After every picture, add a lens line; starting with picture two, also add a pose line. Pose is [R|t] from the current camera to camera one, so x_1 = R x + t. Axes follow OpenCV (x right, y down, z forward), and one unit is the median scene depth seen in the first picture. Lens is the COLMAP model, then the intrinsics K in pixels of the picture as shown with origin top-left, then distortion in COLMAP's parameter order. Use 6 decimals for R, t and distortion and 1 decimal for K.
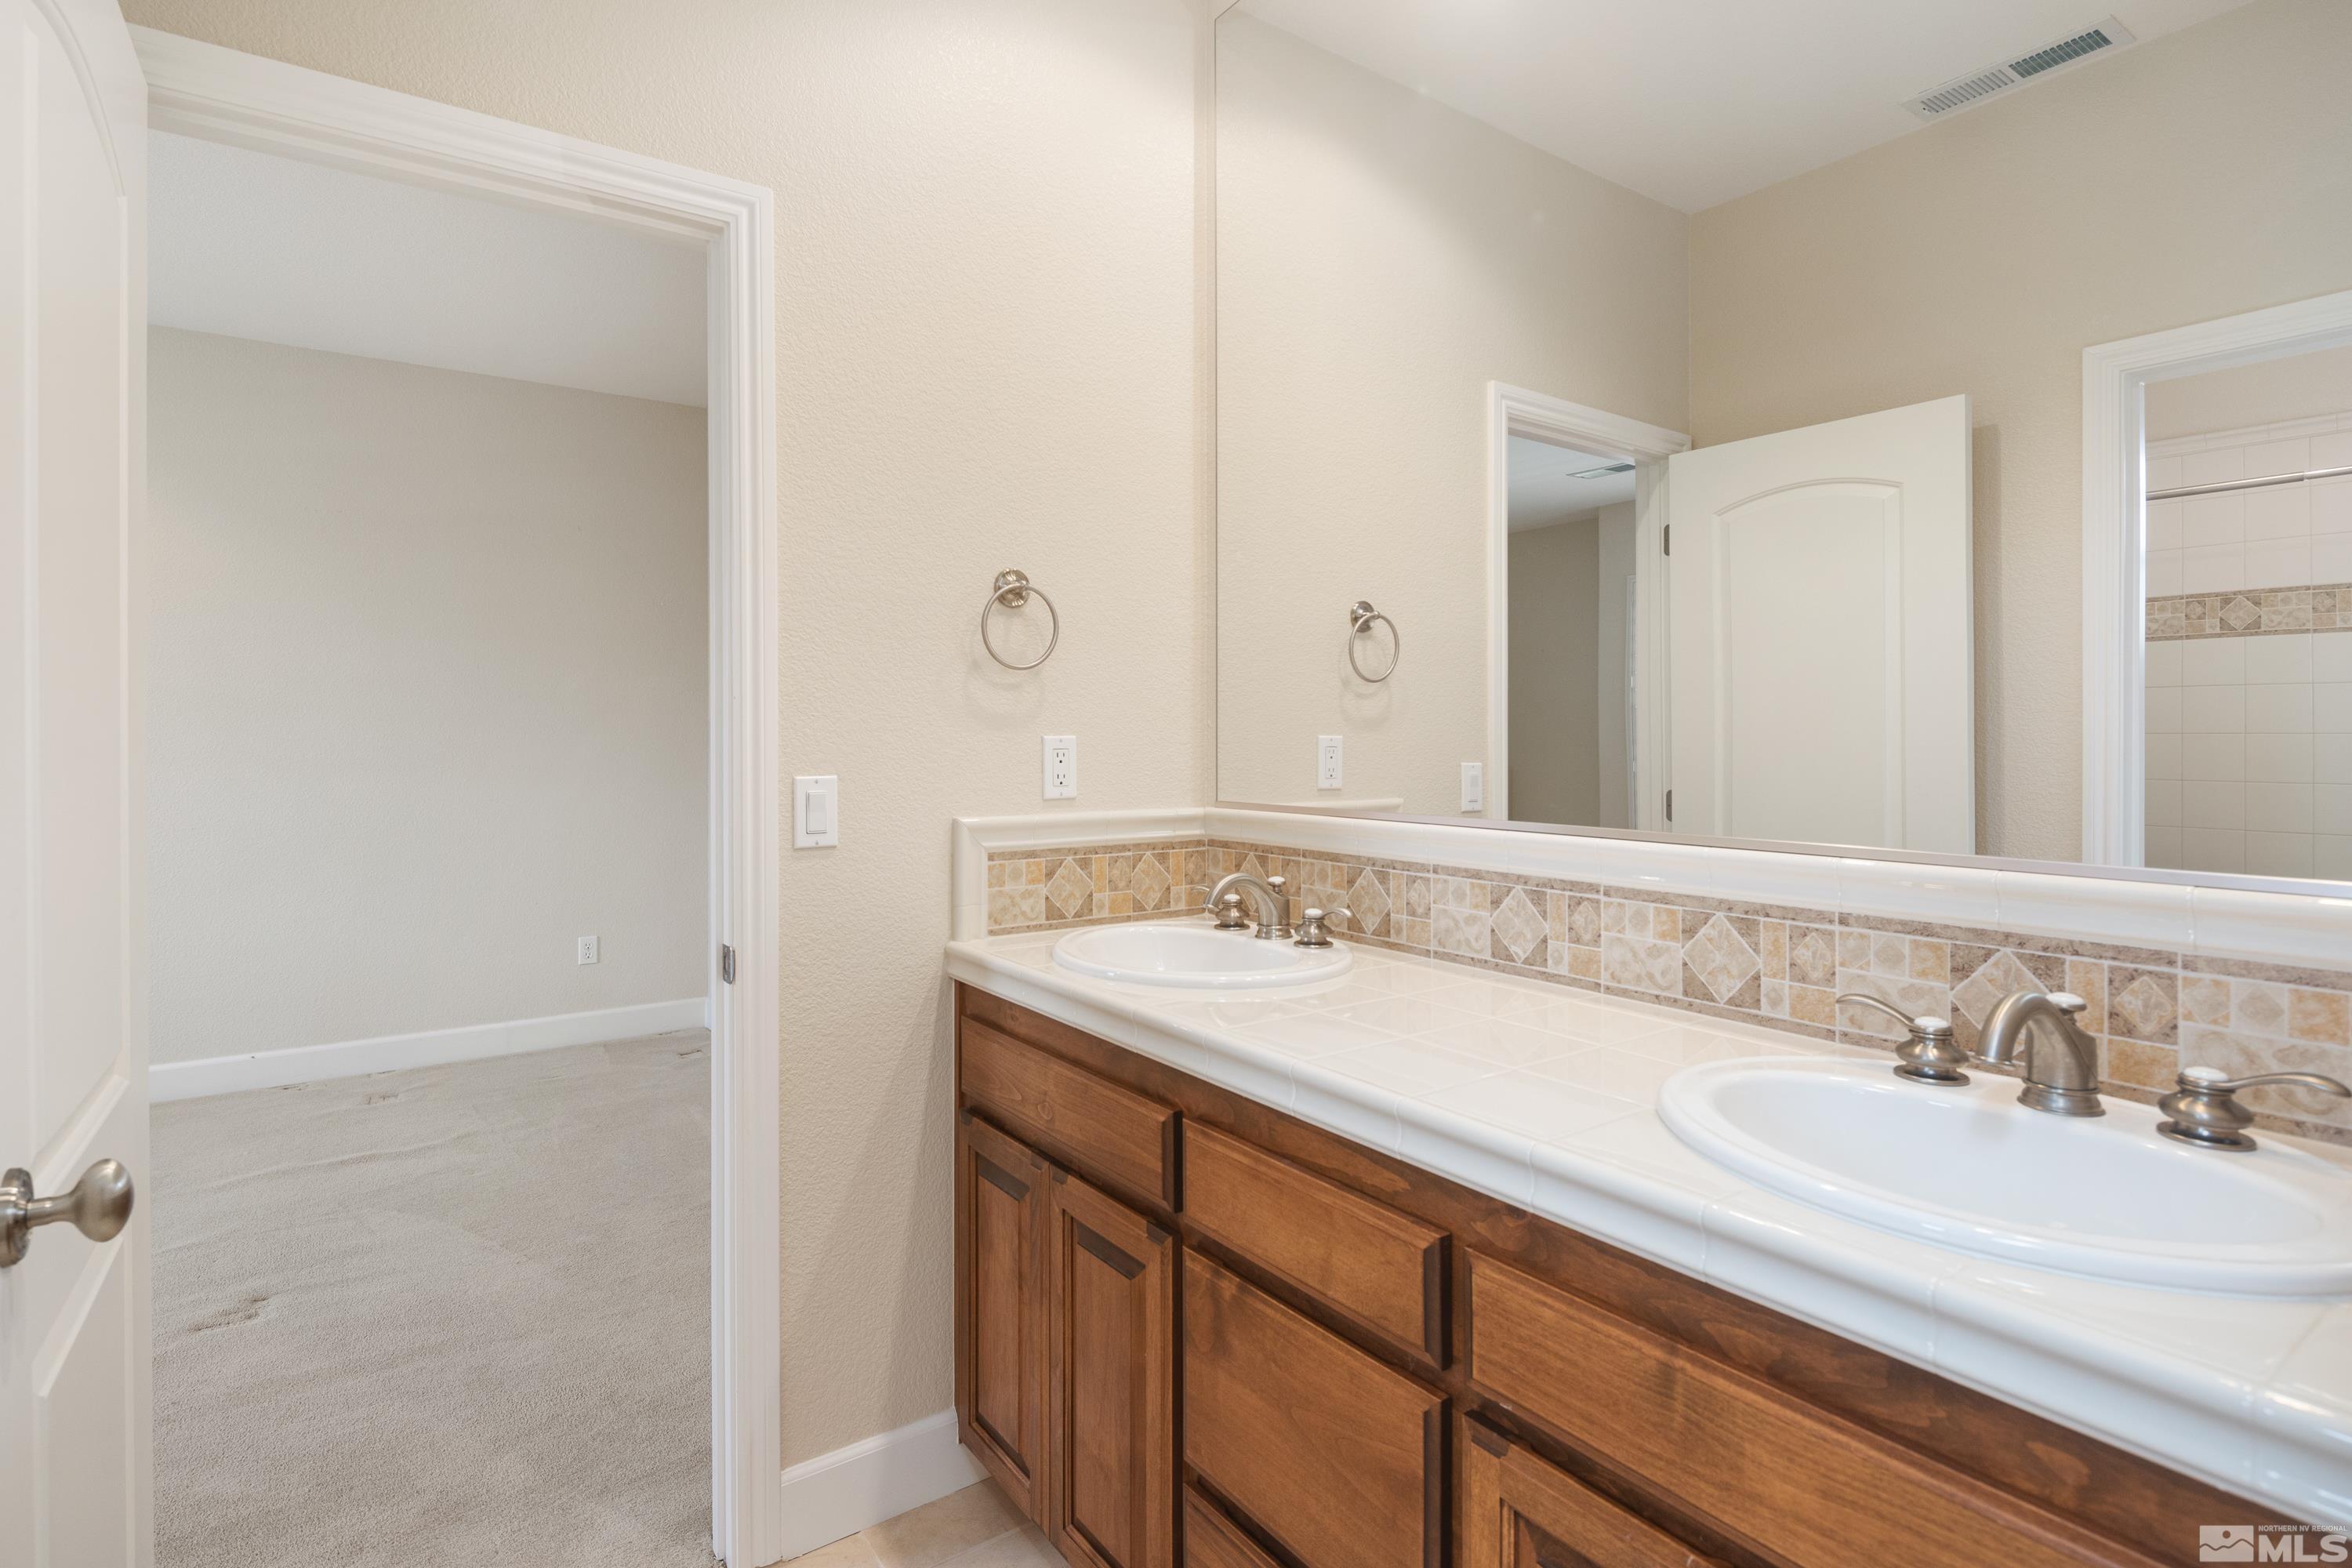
lens RADIAL K [[1206.8, 0, 1182.4], [0, 1206.8, 769.0], [0, 0, 1]] dist [-0.001275, 0.000004]
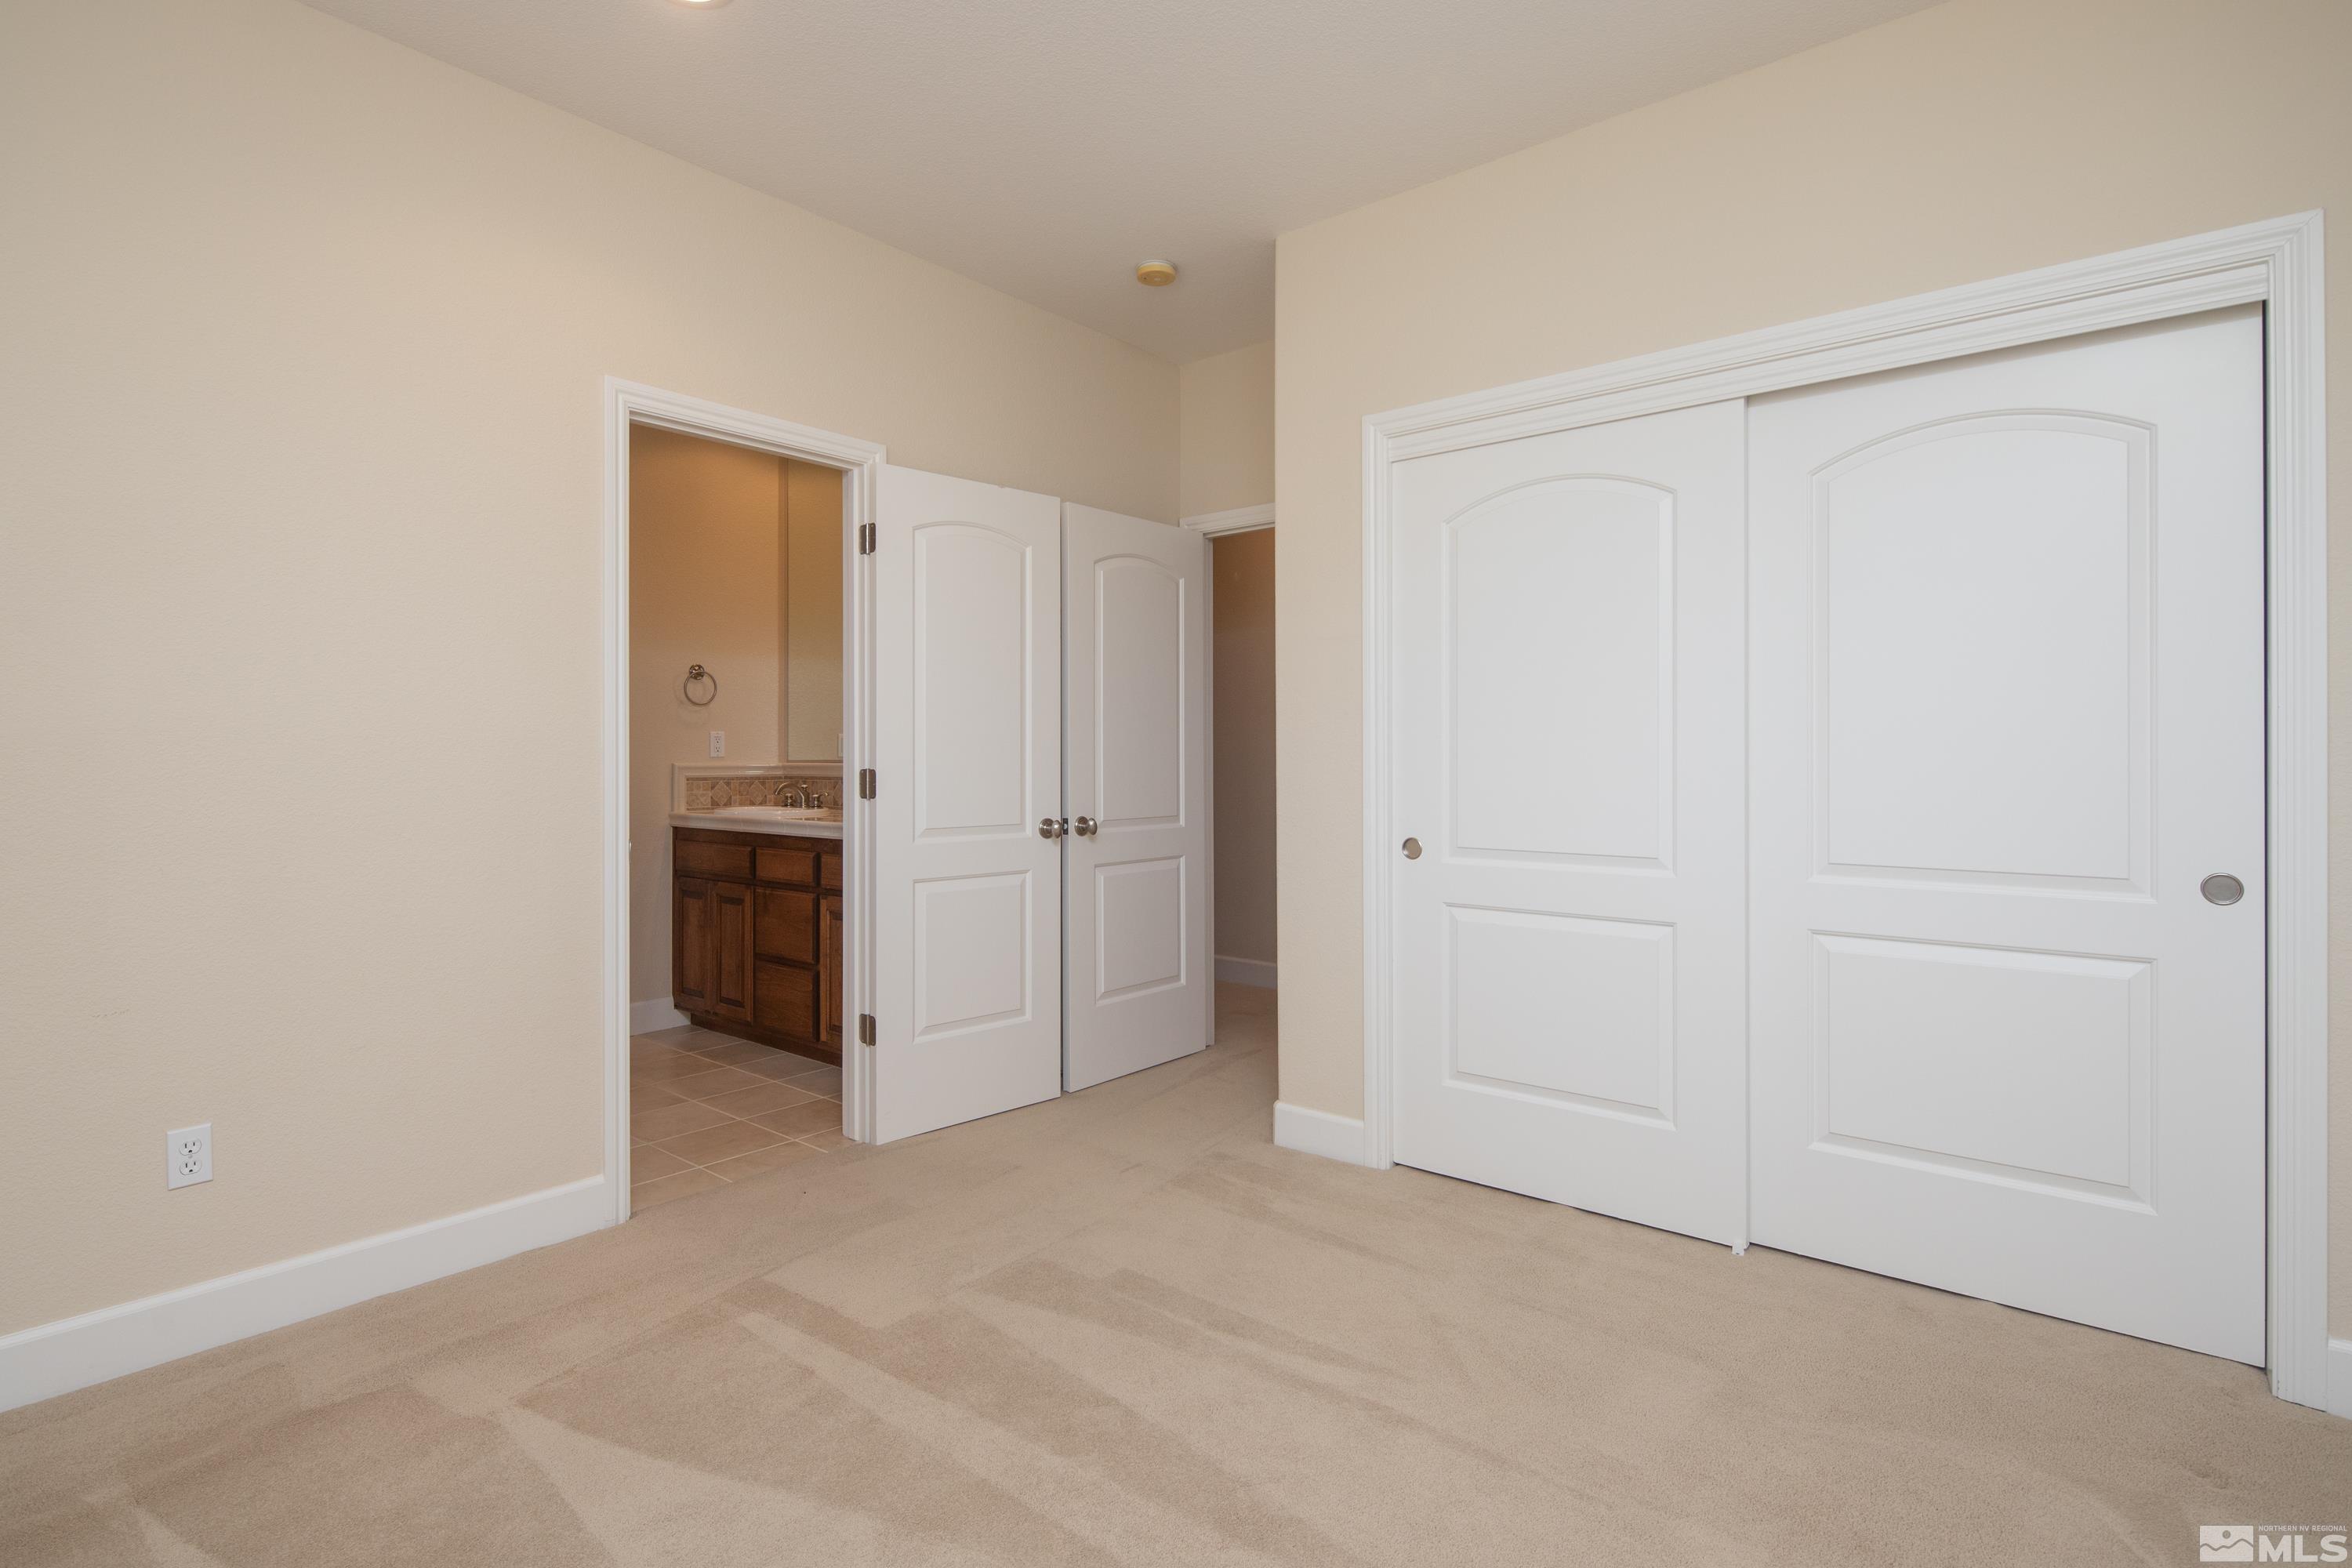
lens RADIAL K [[1206.8, 0, 1167.2], [0, 1206.8, 776.9], [0, 0, 1]] dist [-0.001275, 0.000004]
pose [[0.969744, 0.000331, 0.244124, 0.201097], [0.002700, 0.999923, -0.012081, 0.104772], [-0.244110, 0.012374, 0.969669, -1.726113]]
